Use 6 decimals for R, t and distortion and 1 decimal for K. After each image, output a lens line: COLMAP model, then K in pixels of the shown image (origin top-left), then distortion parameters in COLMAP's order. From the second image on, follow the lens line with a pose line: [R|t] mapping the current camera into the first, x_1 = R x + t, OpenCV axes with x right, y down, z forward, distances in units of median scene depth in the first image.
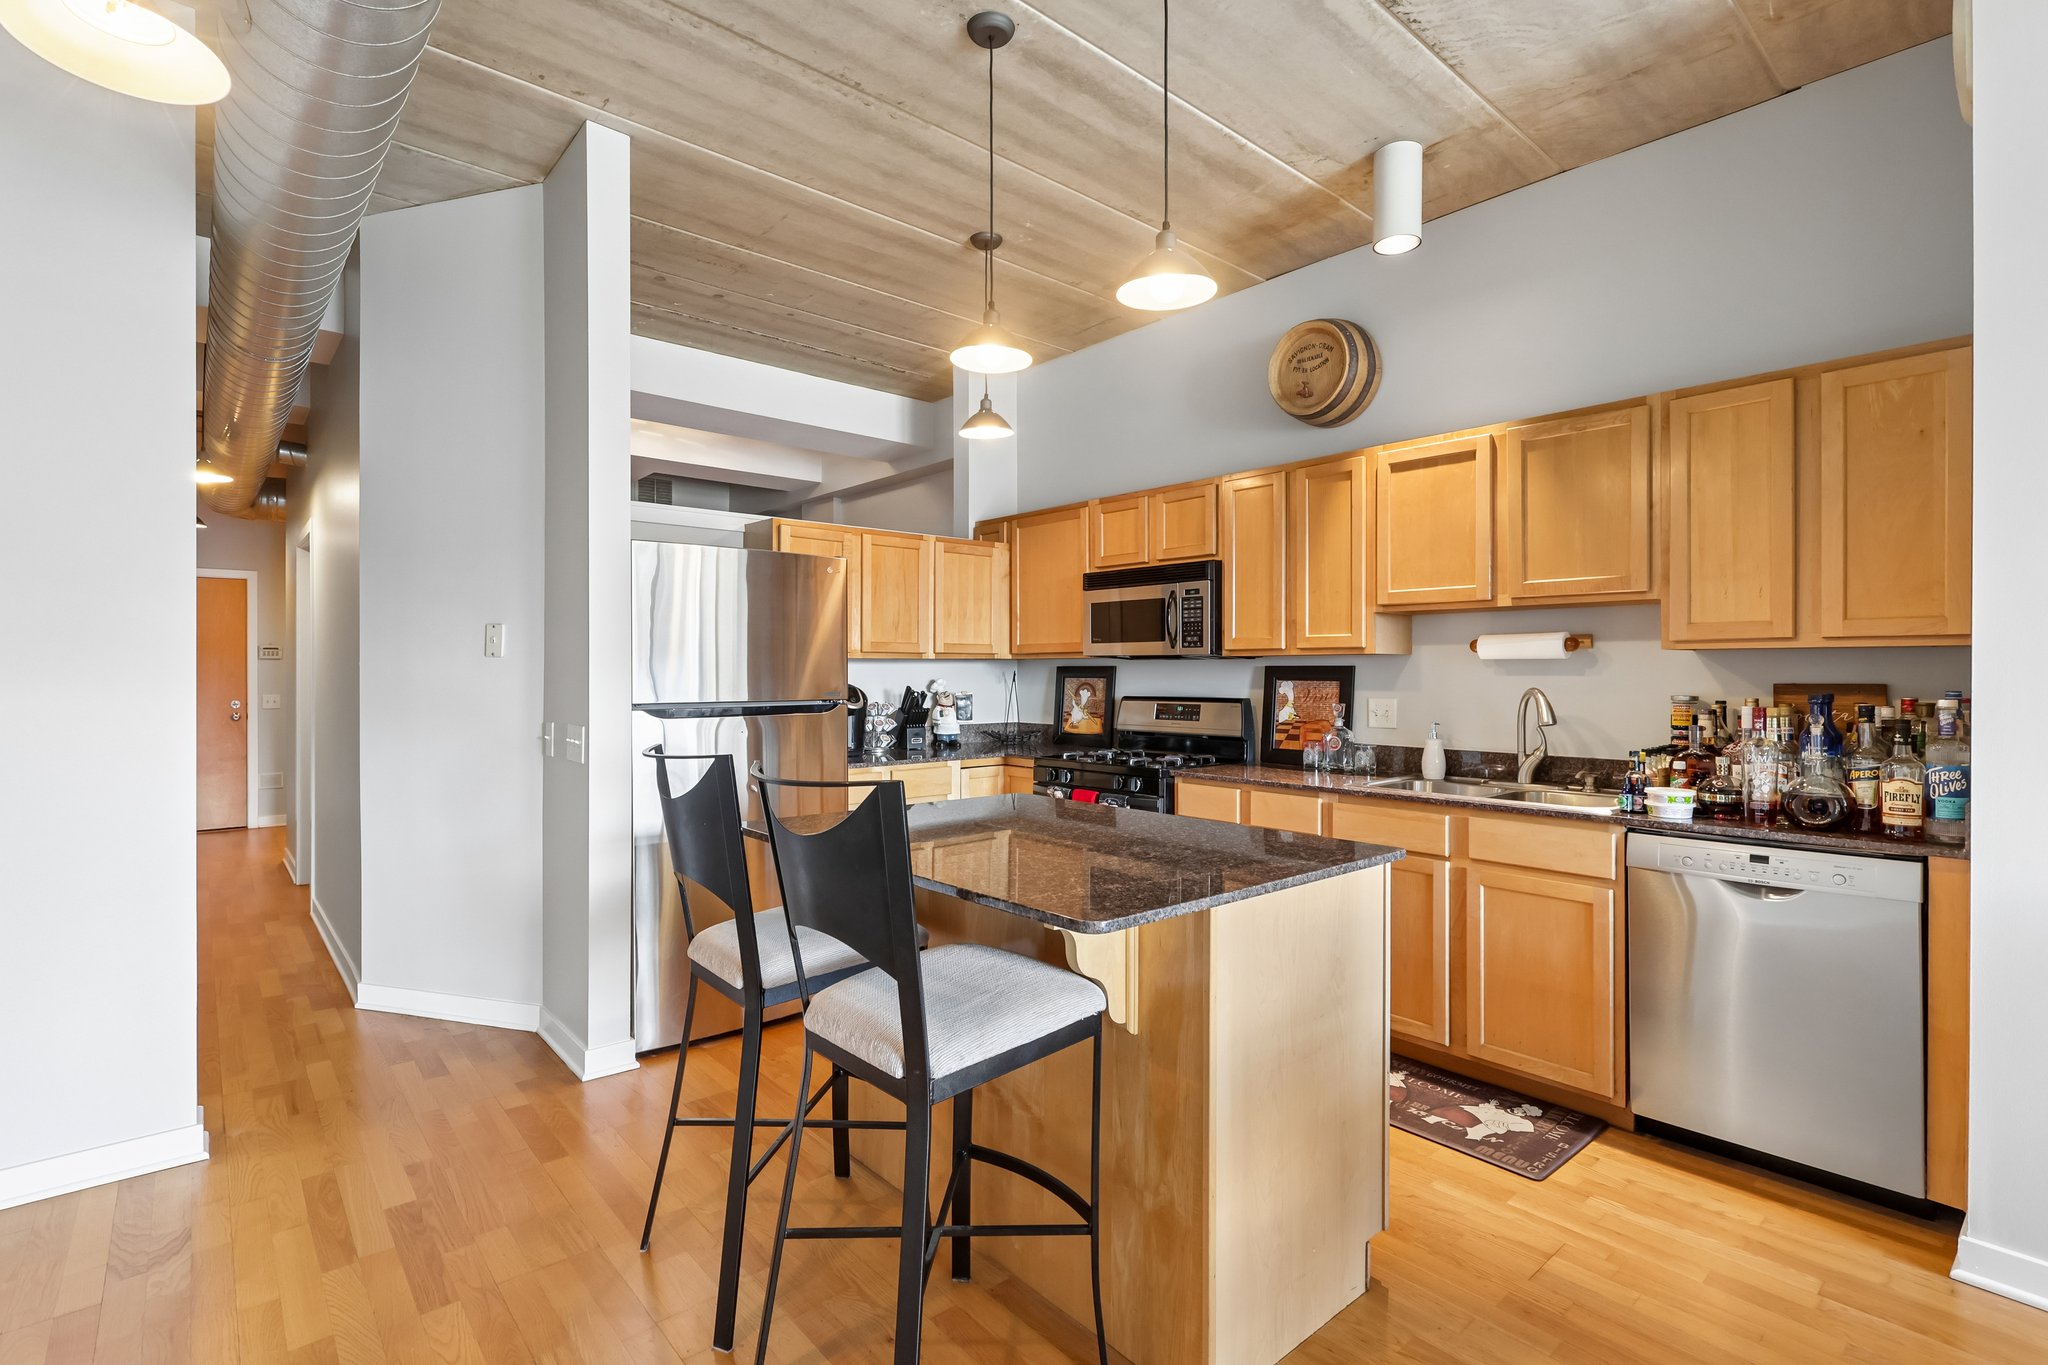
lens RADIAL K [[950.6, 0, 1003.3], [0, 950.6, 672.3], [0, 0, 1]] dist [0.000487, 0.000235]
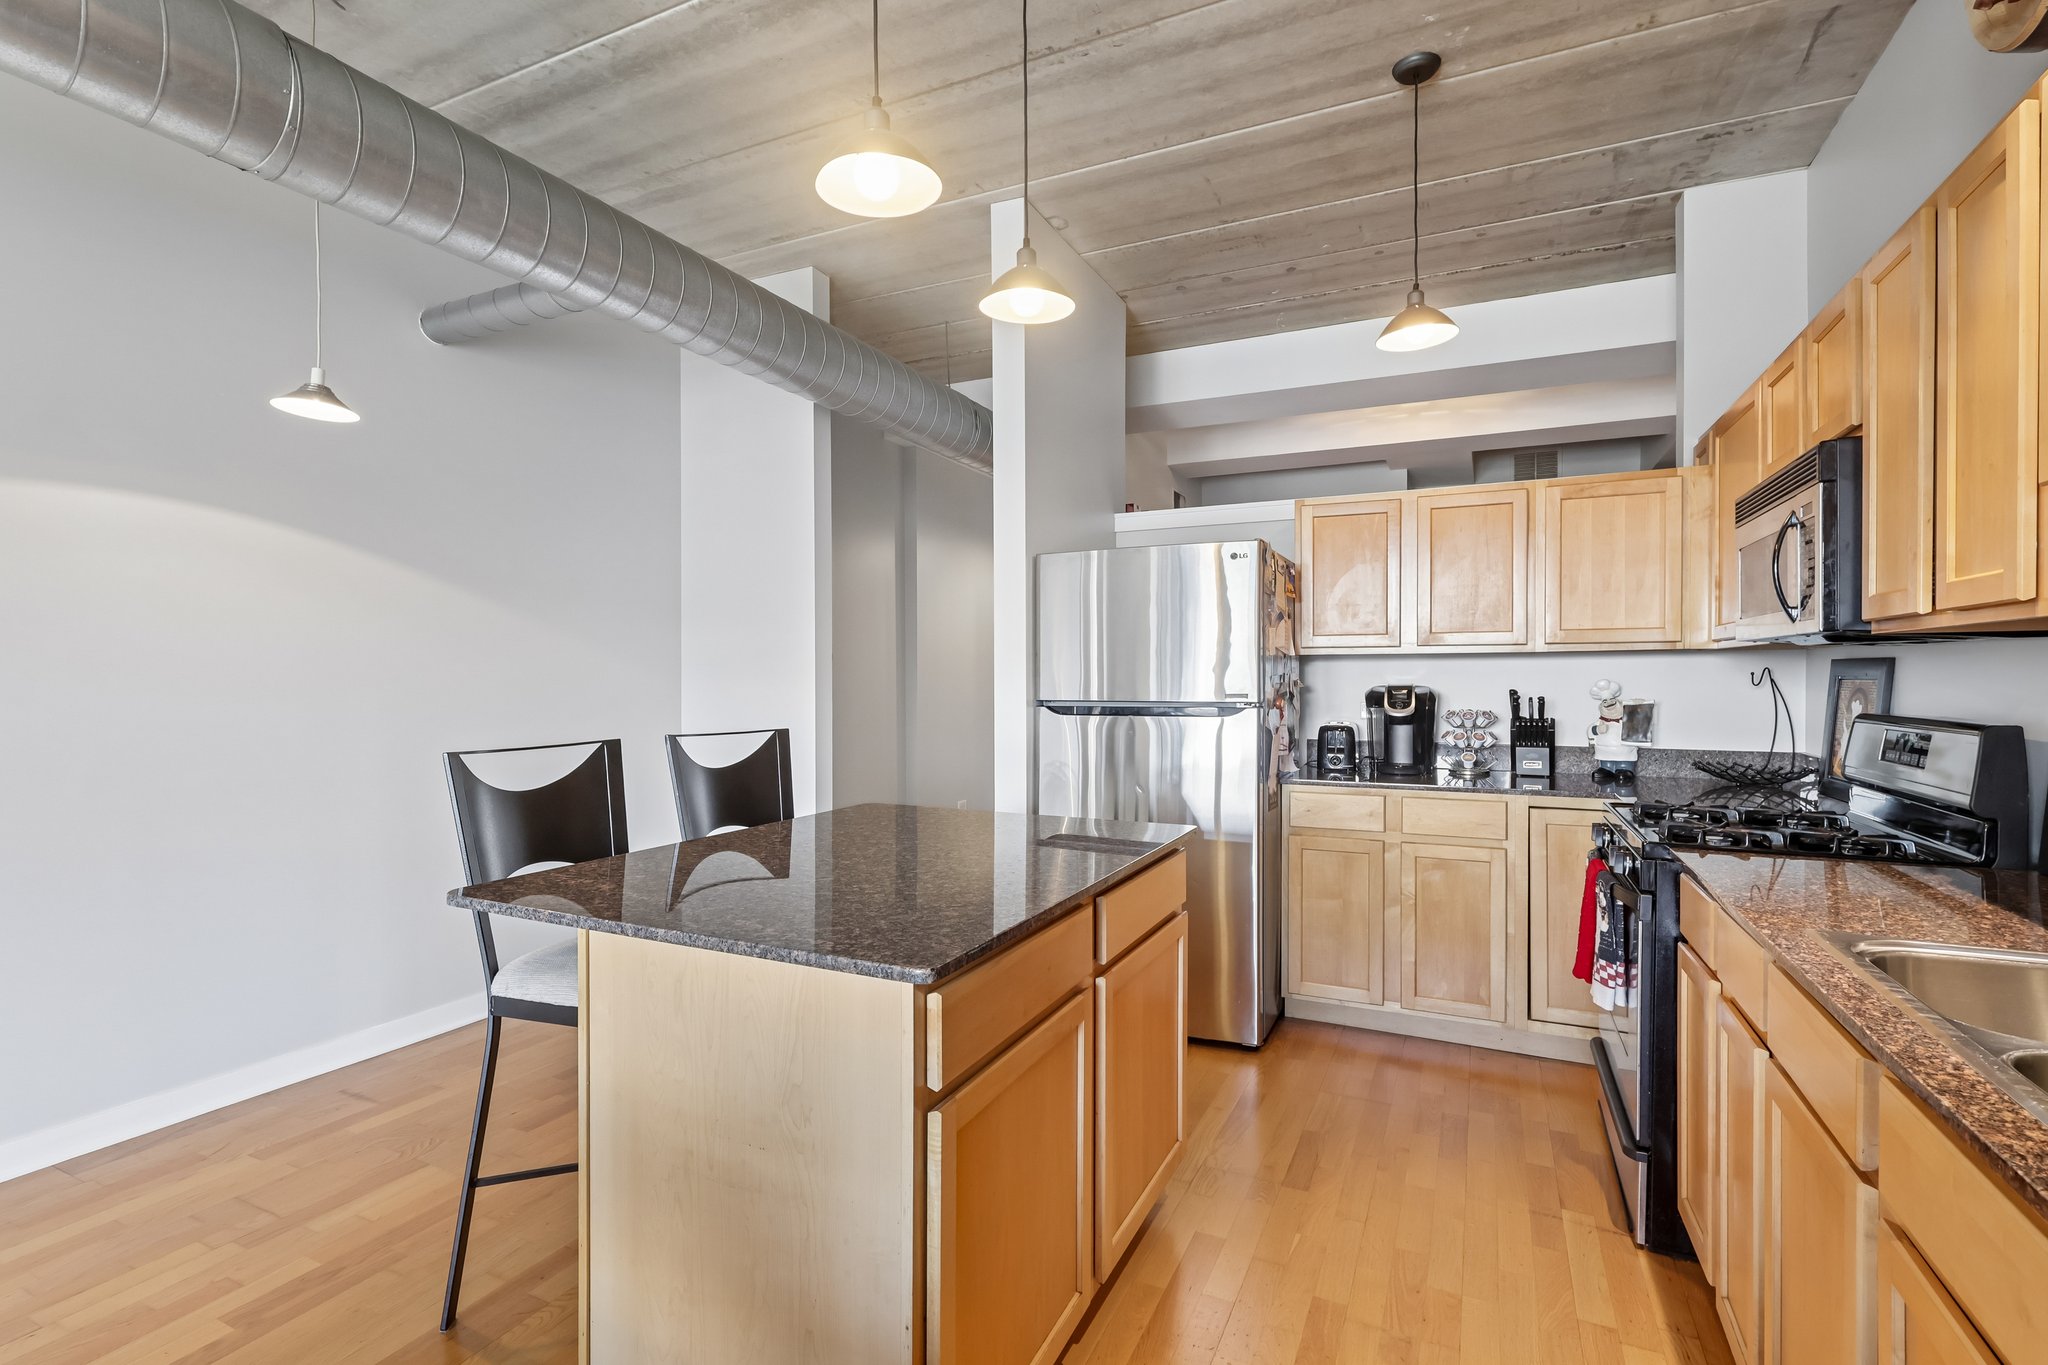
lens RADIAL K [[950.6, 0, 1026.3], [0, 950.6, 684.8], [0, 0, 1]] dist [0.000487, 0.000235]
pose [[0.407784, 0.008541, -0.913038, 0.518268], [0.002744, 0.999940, 0.010579, 0.002472], [0.913074, -0.006819, 0.407737, 0.433294]]
